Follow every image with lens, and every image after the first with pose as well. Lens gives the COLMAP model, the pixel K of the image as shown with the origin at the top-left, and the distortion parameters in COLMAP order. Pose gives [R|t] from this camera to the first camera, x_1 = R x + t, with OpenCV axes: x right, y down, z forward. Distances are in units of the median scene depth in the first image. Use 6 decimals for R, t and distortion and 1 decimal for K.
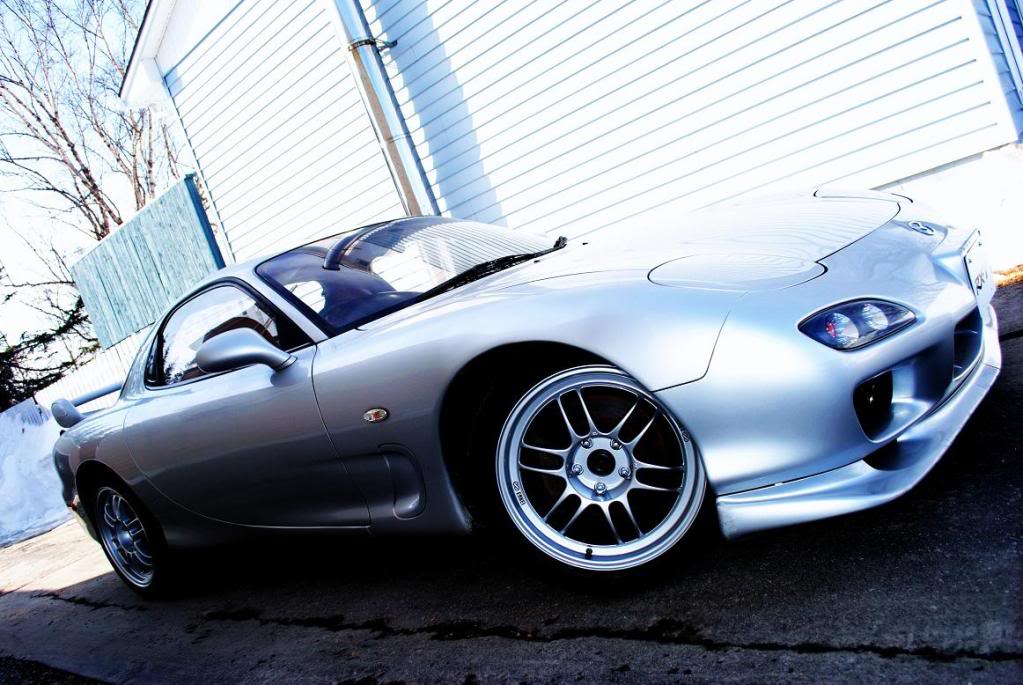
lens RADIAL K [[838.0, 0, 511.5], [0, 838.0, 342.5], [0, 0, 1]] dist [-0.077464, 0.005980]
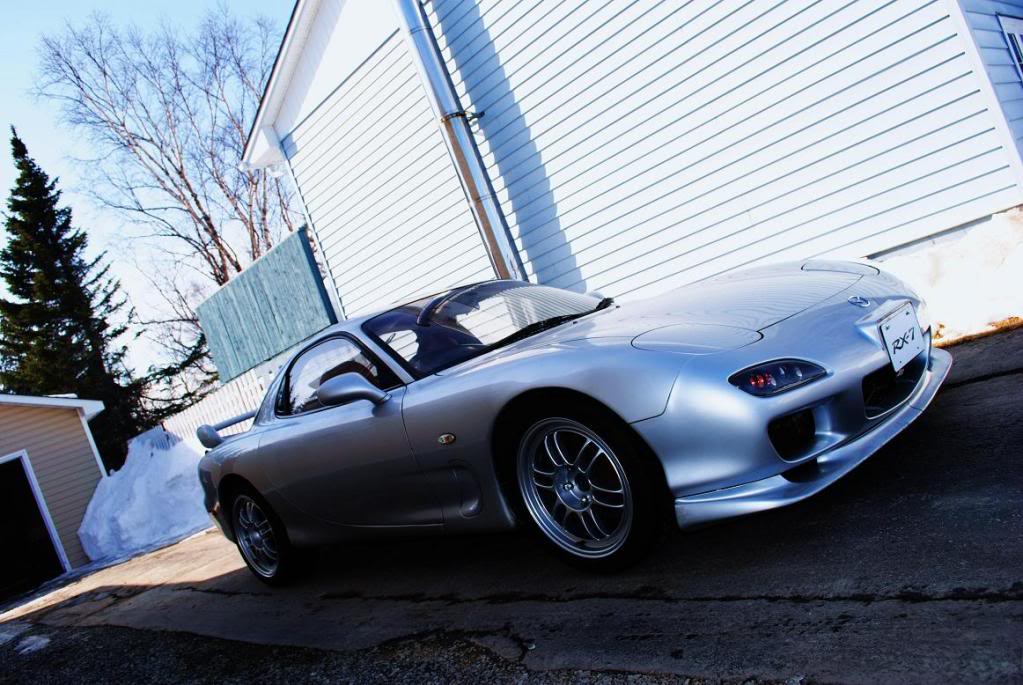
lens RADIAL K [[838.0, 0, 511.5], [0, 838.0, 342.5], [0, 0, 1]] dist [-0.077464, 0.005980]
pose [[0.993325, 0.001402, -0.115339, 0.068688], [-0.006036, 0.999188, -0.039834, -0.011306], [0.115190, 0.040264, 0.992527, -0.247705]]
